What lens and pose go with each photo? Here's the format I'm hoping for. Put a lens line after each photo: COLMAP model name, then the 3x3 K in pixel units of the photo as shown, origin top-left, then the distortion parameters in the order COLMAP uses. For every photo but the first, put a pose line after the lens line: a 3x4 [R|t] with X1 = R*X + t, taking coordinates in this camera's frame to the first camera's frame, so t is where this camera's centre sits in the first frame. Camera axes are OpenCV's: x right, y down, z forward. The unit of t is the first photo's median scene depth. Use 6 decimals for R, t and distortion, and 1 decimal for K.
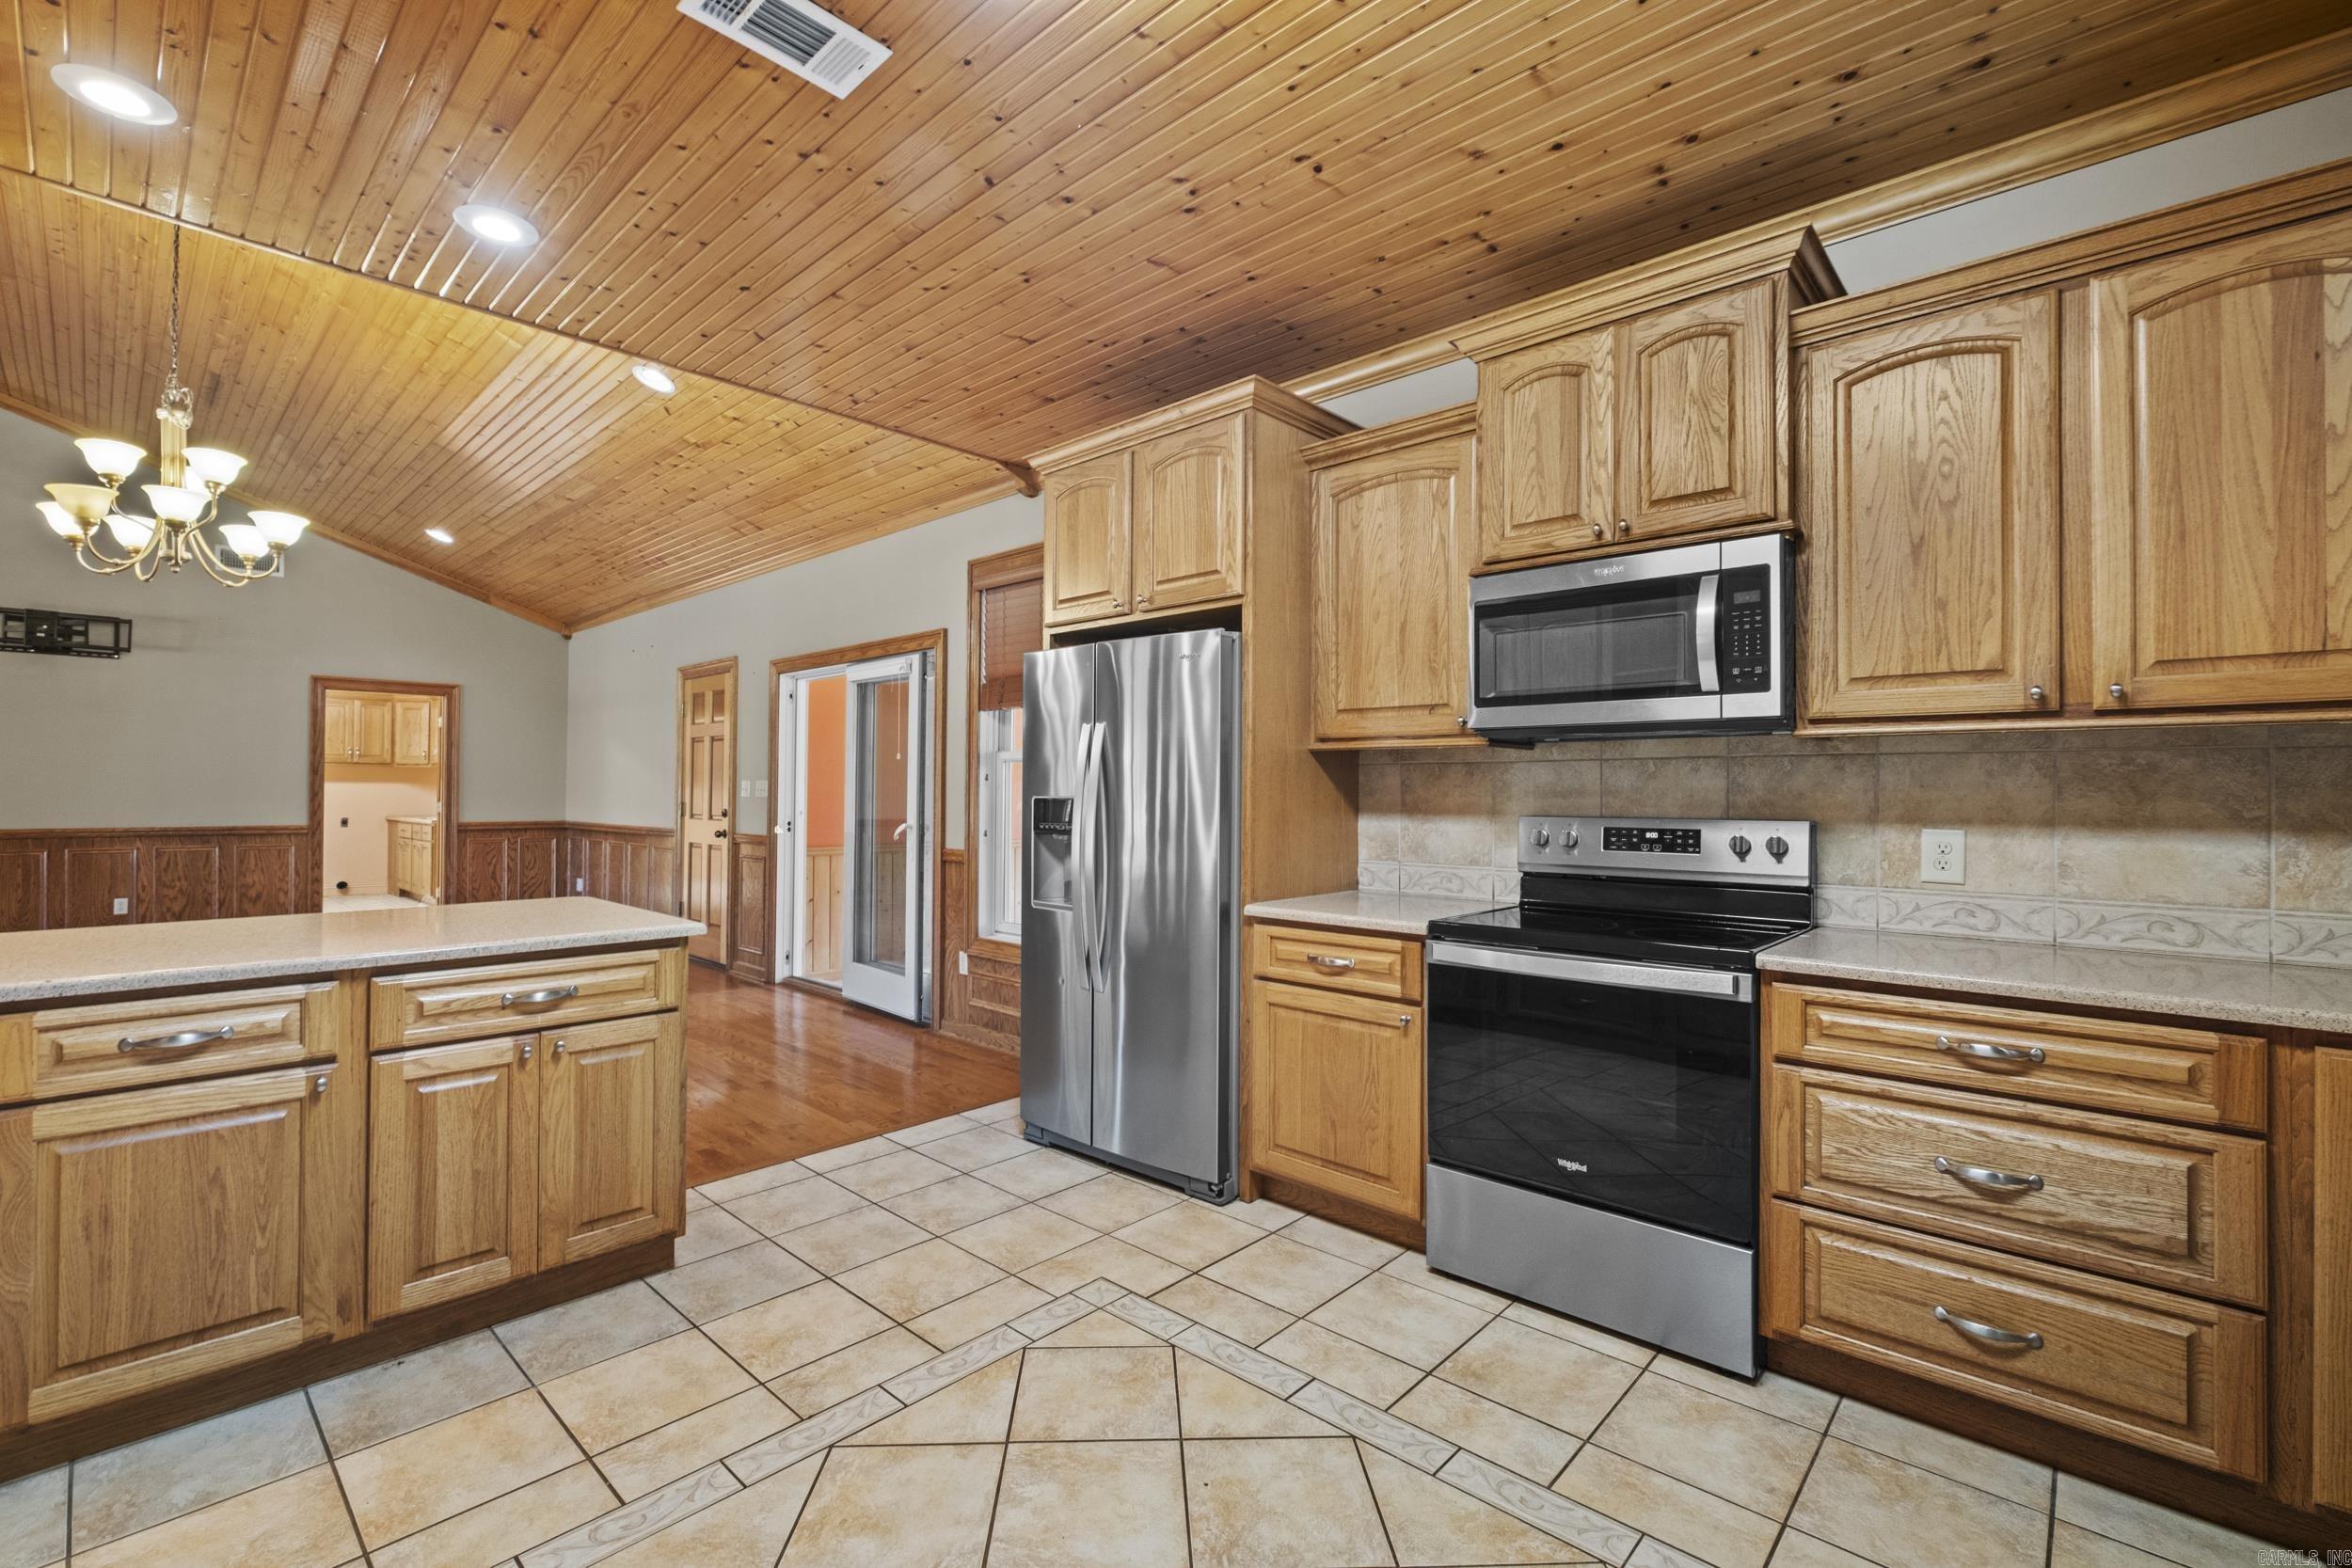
lens RADIAL K [[1012.6, 0, 1143.1], [0, 1012.6, 779.7], [0, 0, 1]] dist [-0.010768, 0.001563]
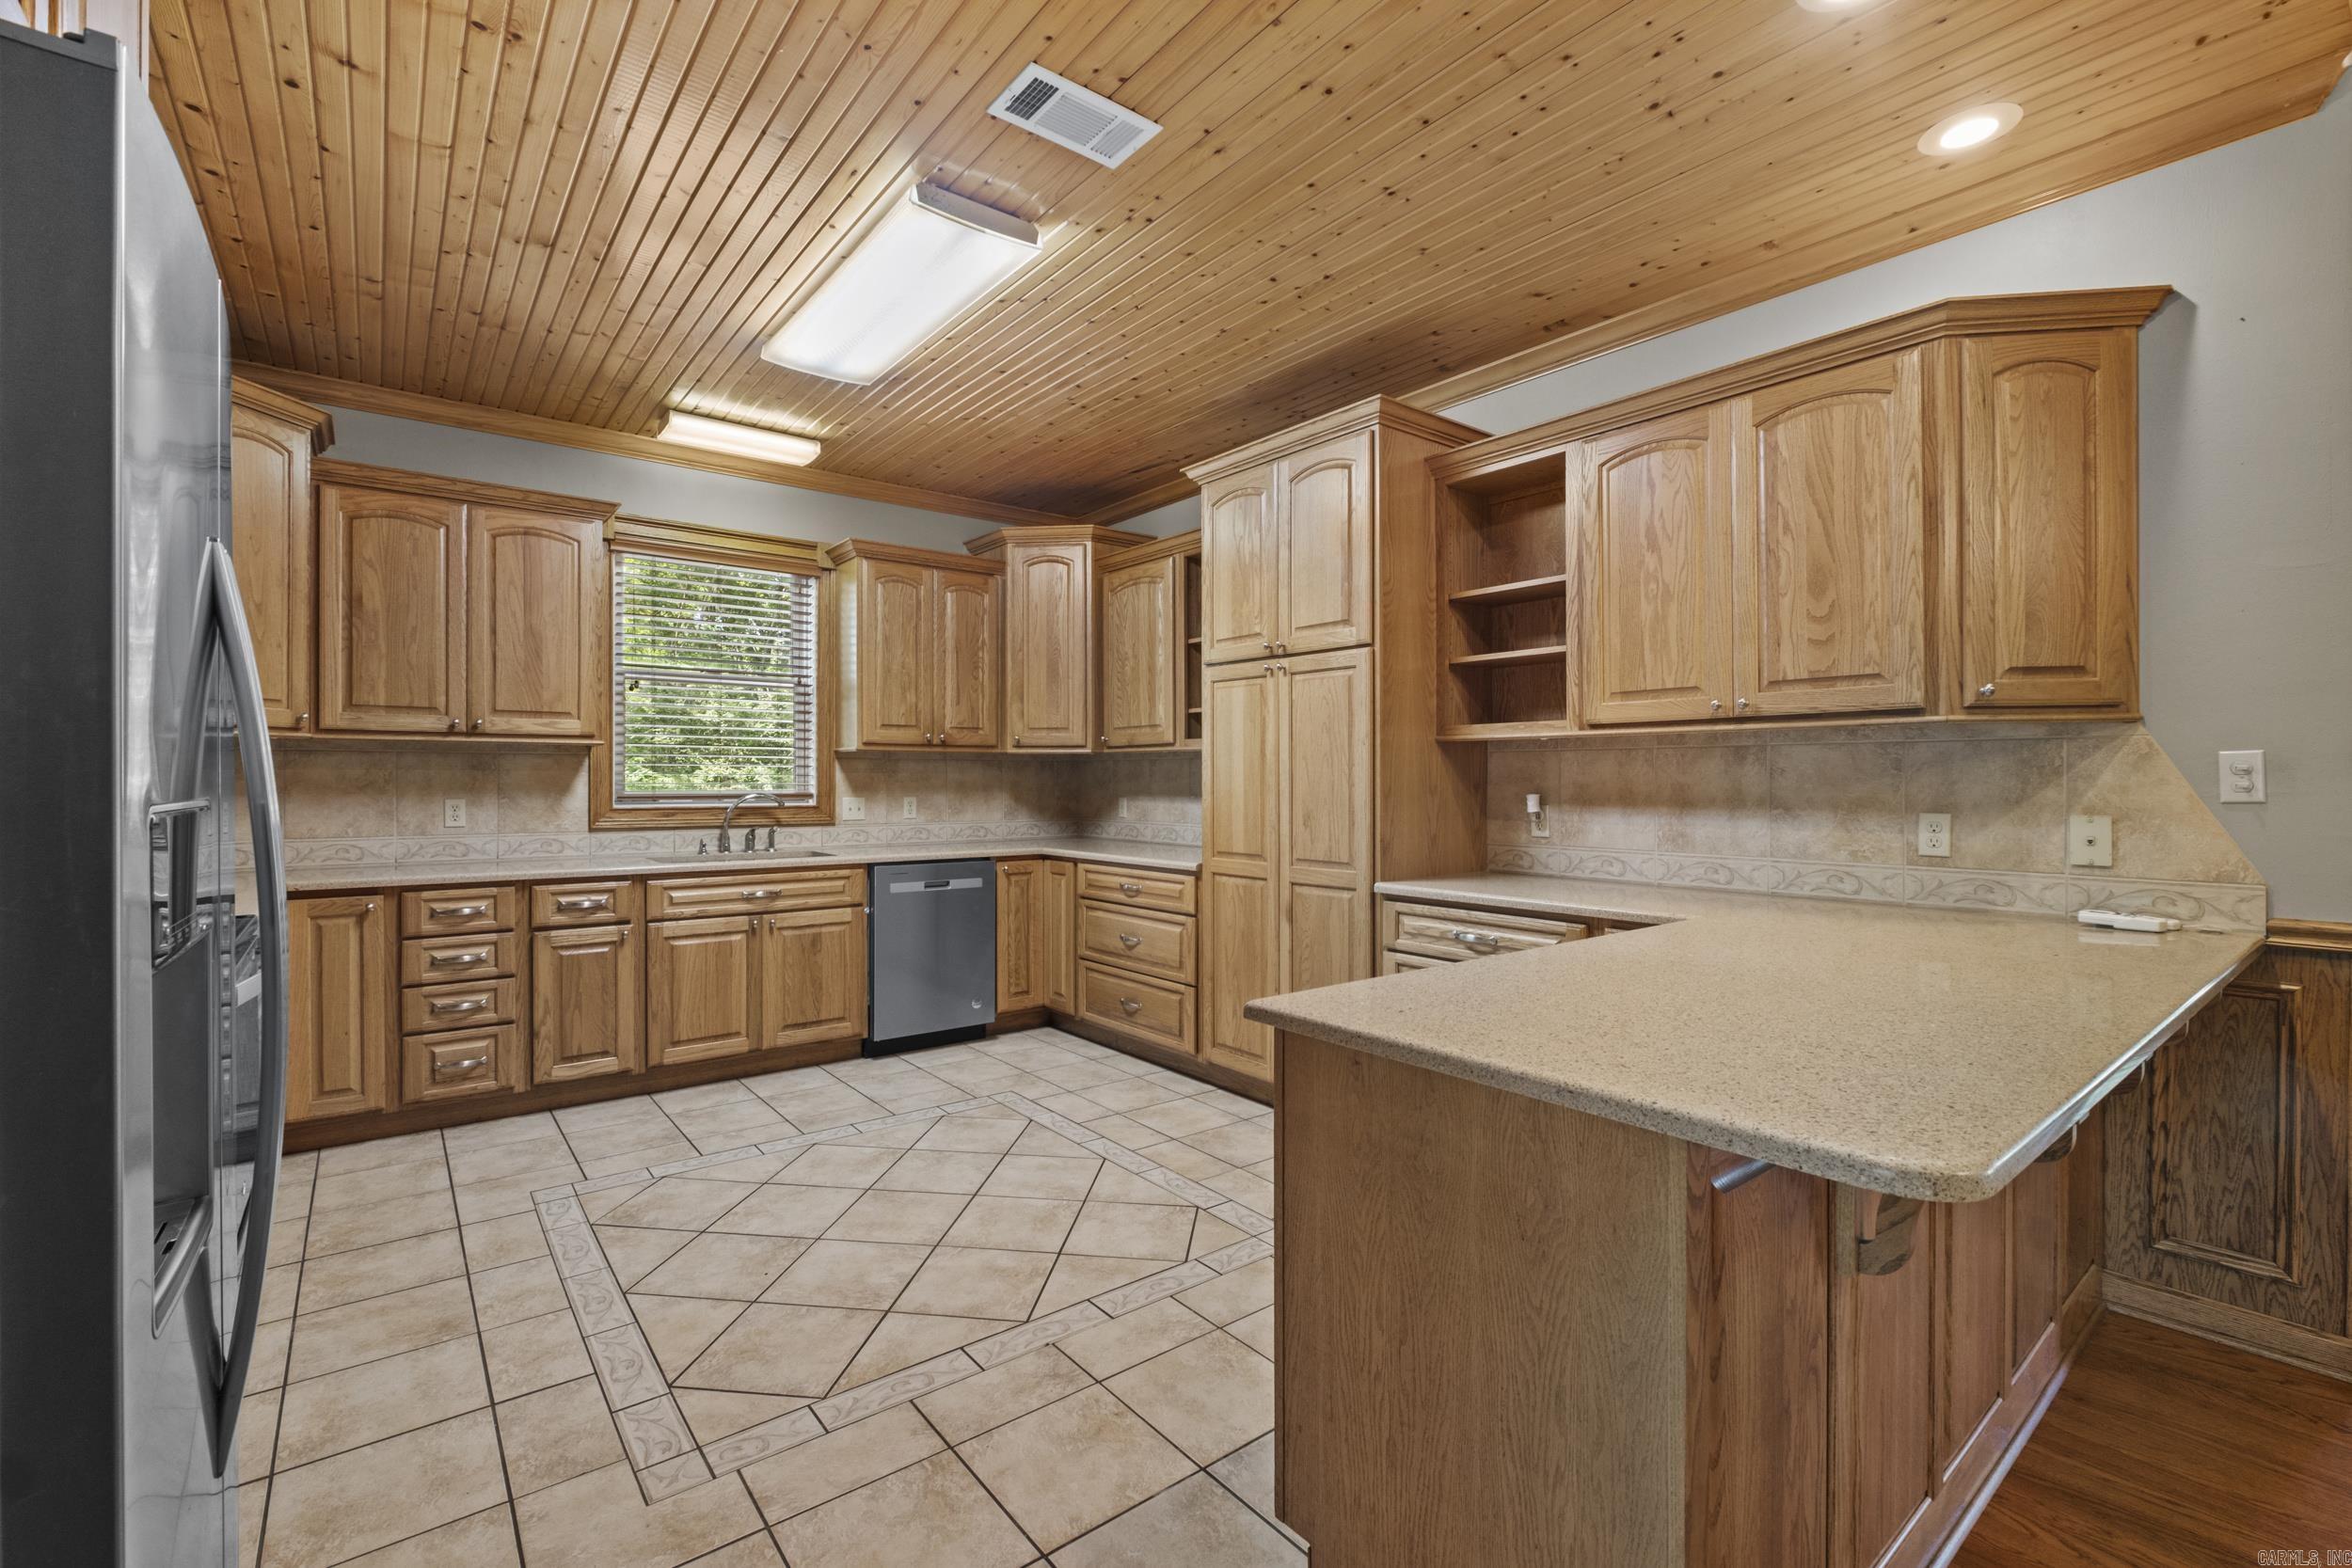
lens RADIAL K [[1012.6, 0, 1155.5], [0, 1012.6, 782.1], [0, 0, 1]] dist [-0.010768, 0.001563]
pose [[-0.989471, -0.003998, 0.144676, -0.486897], [-0.004252, 0.999990, -0.001443, 0.009140], [-0.144668, -0.002043, -0.989478, 1.668868]]
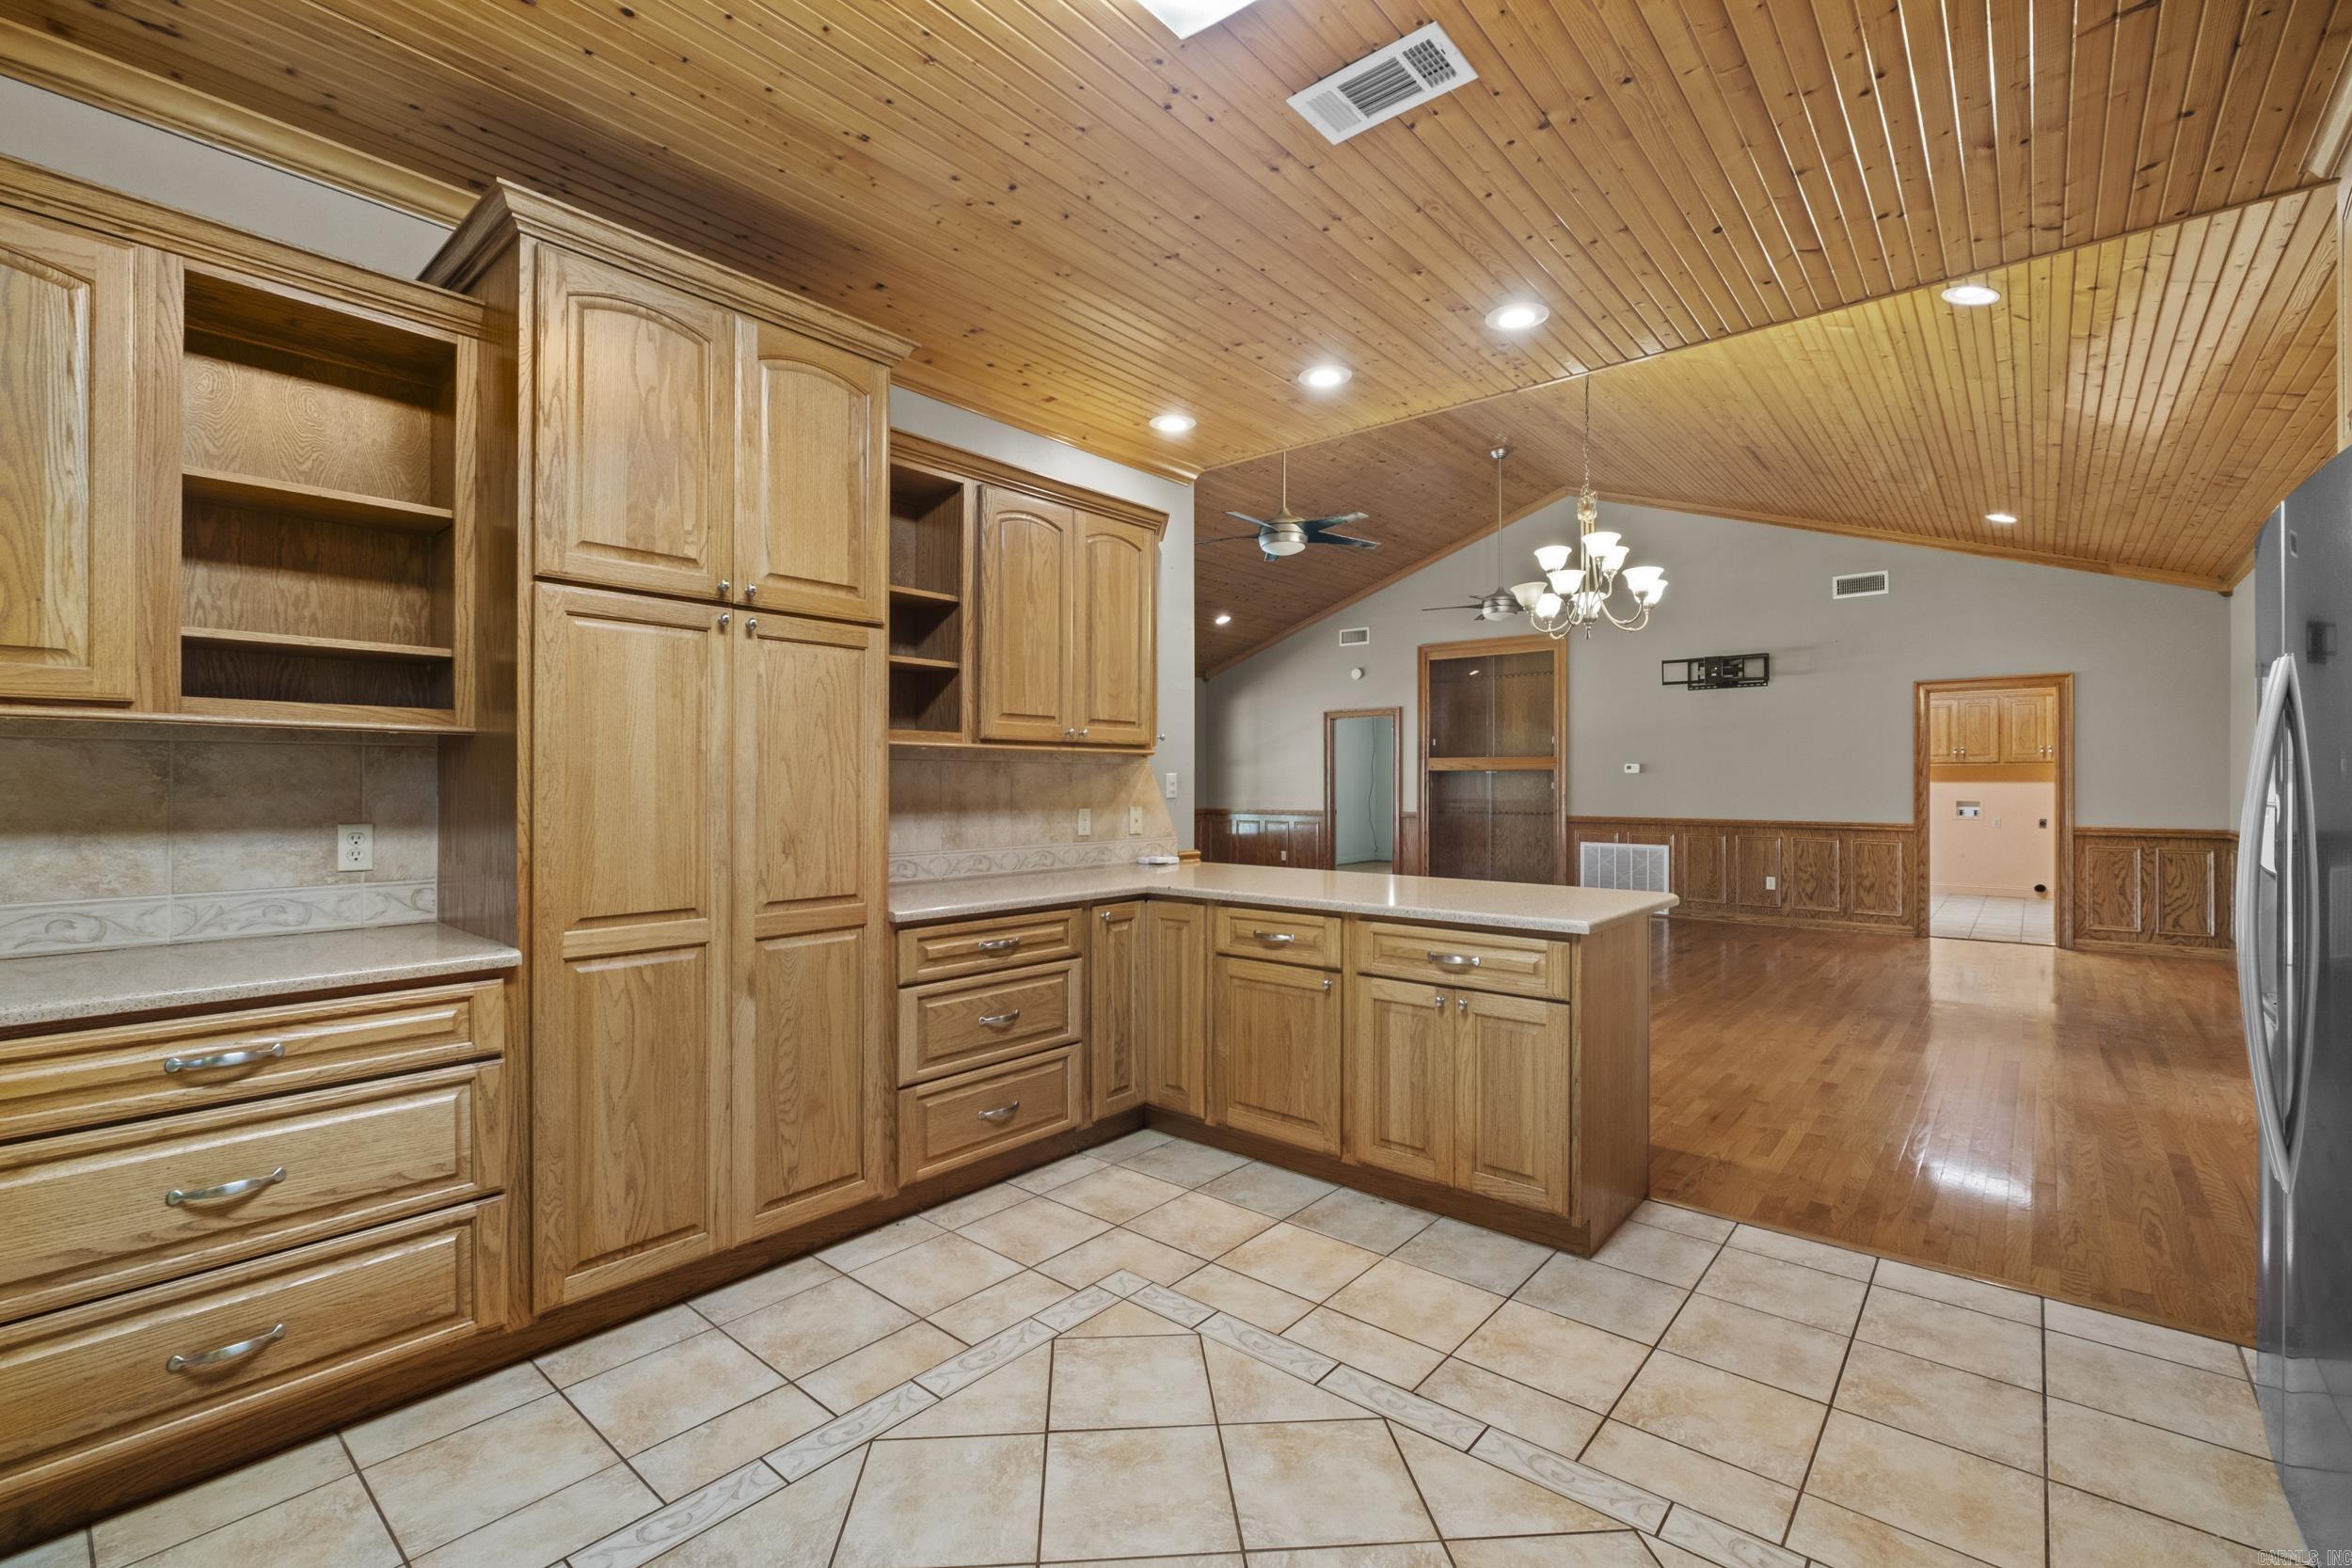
lens RADIAL K [[1012.6, 0, 1182.5], [0, 1012.6, 776.7], [0, 0, 1]] dist [-0.010768, 0.001563]
pose [[0.059427, -0.014265, -0.998131, 0.556569], [0.010247, 0.999854, -0.013679, 0.008384], [0.998180, -0.009415, 0.059565, 0.562496]]
